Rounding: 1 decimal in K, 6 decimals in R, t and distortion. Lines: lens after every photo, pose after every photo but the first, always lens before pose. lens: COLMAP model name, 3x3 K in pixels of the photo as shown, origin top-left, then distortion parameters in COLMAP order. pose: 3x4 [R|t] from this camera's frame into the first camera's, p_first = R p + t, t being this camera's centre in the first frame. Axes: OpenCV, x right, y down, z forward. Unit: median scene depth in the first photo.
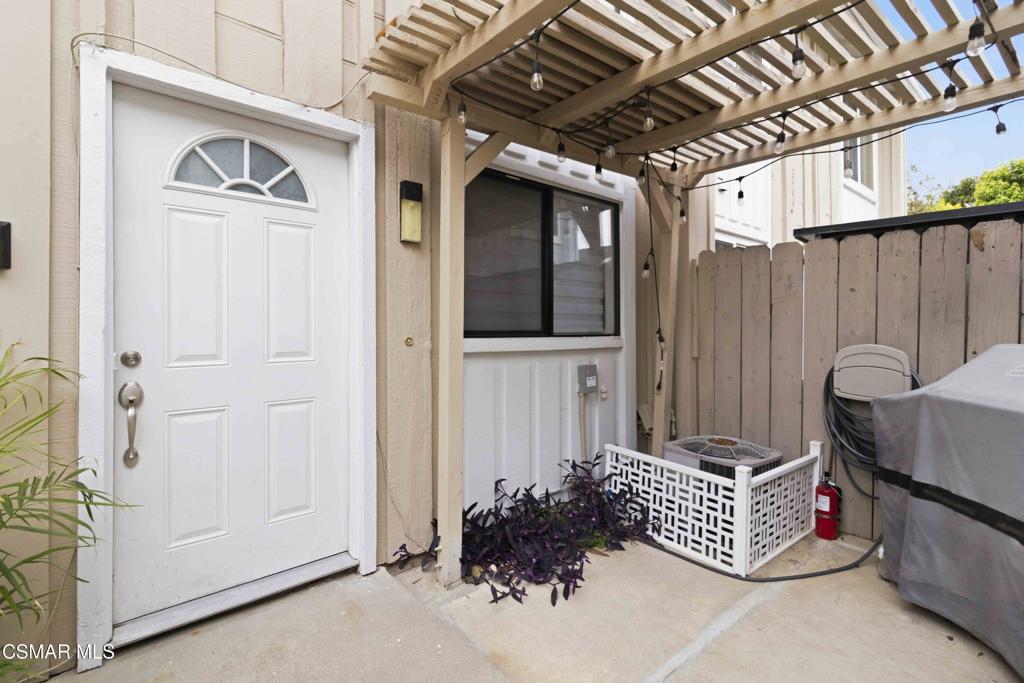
lens RADIAL K [[479.3, 0, 512.8], [0, 479.3, 330.3], [0, 0, 1]] dist [0.000893, -0.000388]
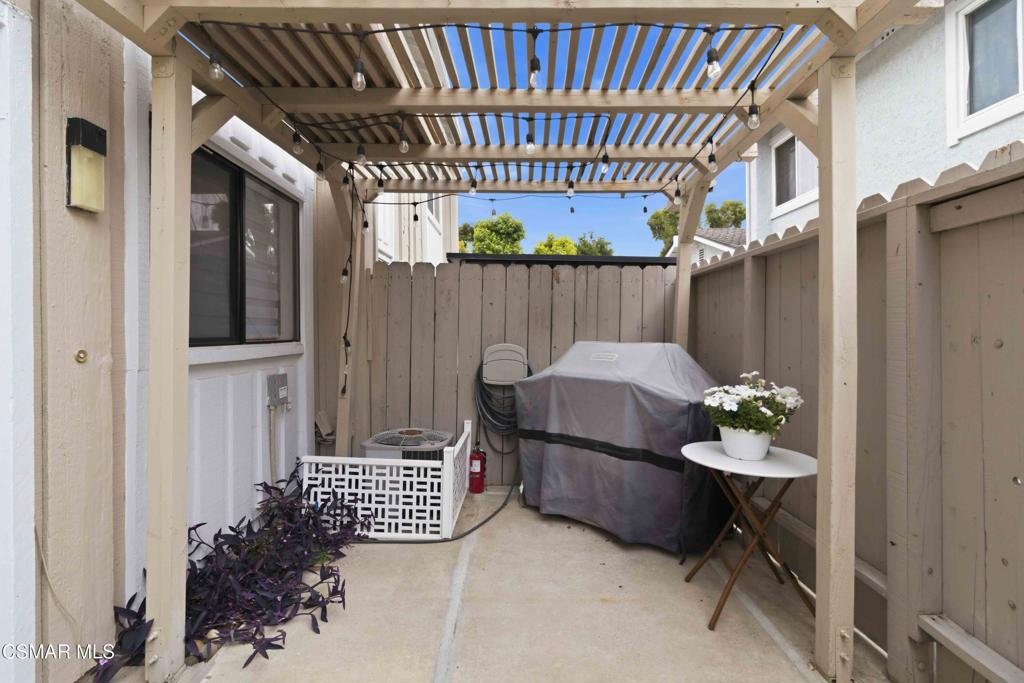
lens RADIAL K [[479.3, 0, 512.8], [0, 479.3, 330.3], [0, 0, 1]] dist [0.000893, -0.000388]
pose [[0.641230, -0.003423, 0.767341, -0.321788], [0.009002, 0.999955, -0.003062, -0.005317], [-0.767296, 0.008871, 0.641232, 0.091947]]
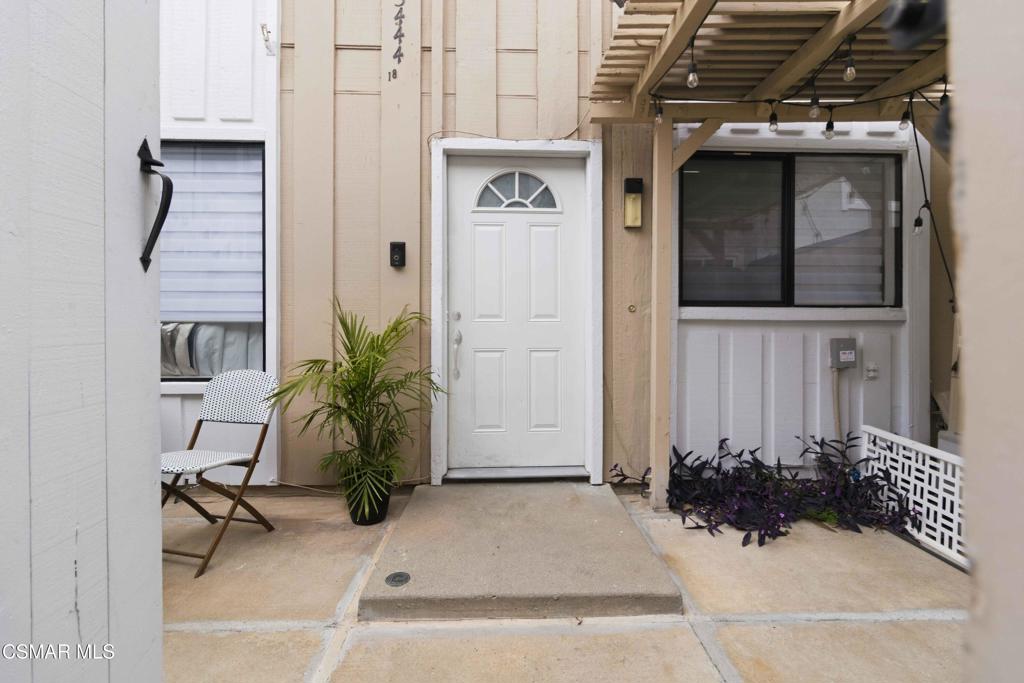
lens RADIAL K [[479.3, 0, 512.8], [0, 479.3, 330.3], [0, 0, 1]] dist [0.000893, -0.000388]
pose [[0.783169, 0.010864, -0.621715, 0.289762], [-0.003998, 0.999915, 0.012437, 0.061252], [0.621797, -0.007254, 0.783145, -0.145232]]
